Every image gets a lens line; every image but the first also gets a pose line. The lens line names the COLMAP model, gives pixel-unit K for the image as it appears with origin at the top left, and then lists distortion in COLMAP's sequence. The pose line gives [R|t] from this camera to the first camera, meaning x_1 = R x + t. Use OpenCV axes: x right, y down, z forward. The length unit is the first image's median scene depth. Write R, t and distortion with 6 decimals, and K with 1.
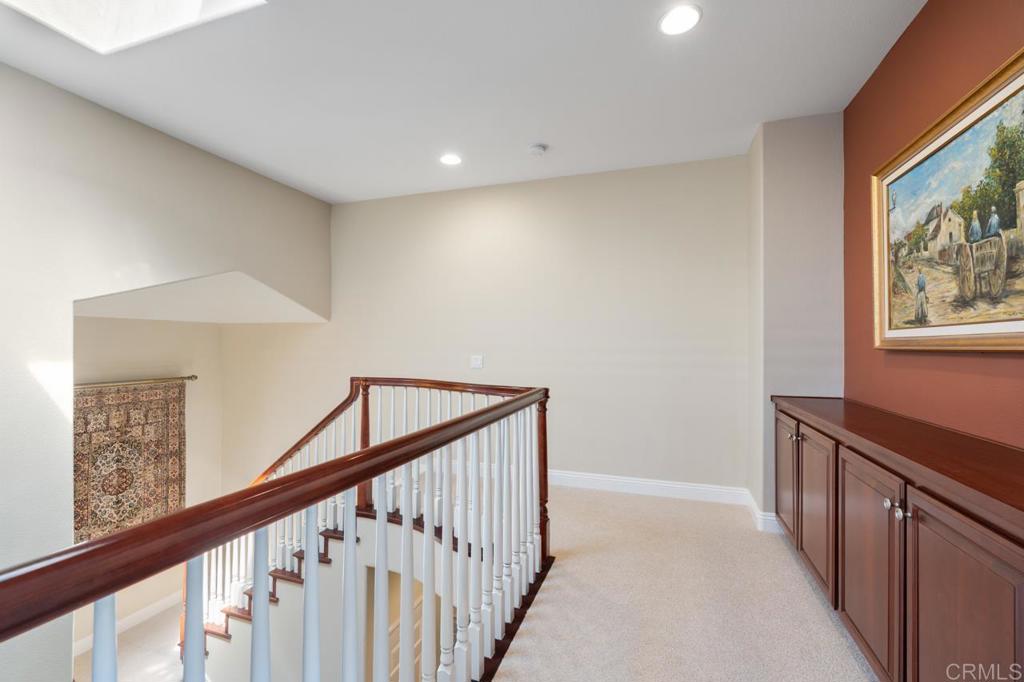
lens RADIAL K [[450.5, 0, 512.0], [0, 450.5, 341.0], [0, 0, 1]] dist [0.000224, 0.000008]
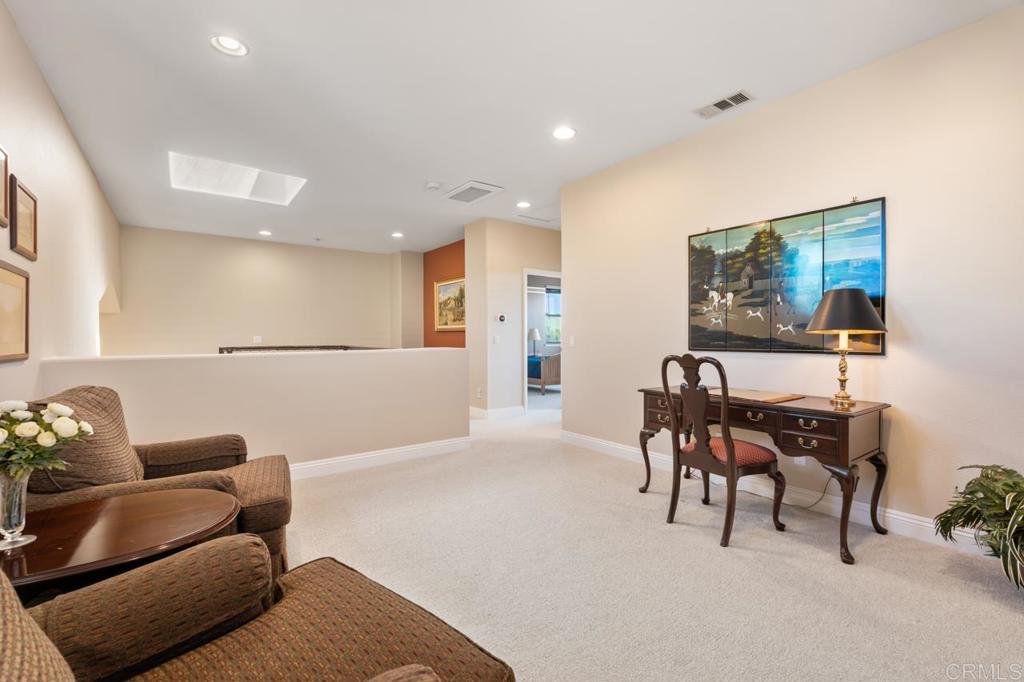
lens RADIAL K [[443.3, 0, 510.4], [0, 443.3, 333.3], [0, 0, 1]] dist [0.001469, 0.000189]
pose [[0.570075, -0.002918, 0.821588, -1.933338], [-0.005221, 0.999961, 0.007174, 0.007795], [-0.821576, -0.008379, 0.570037, -1.655337]]
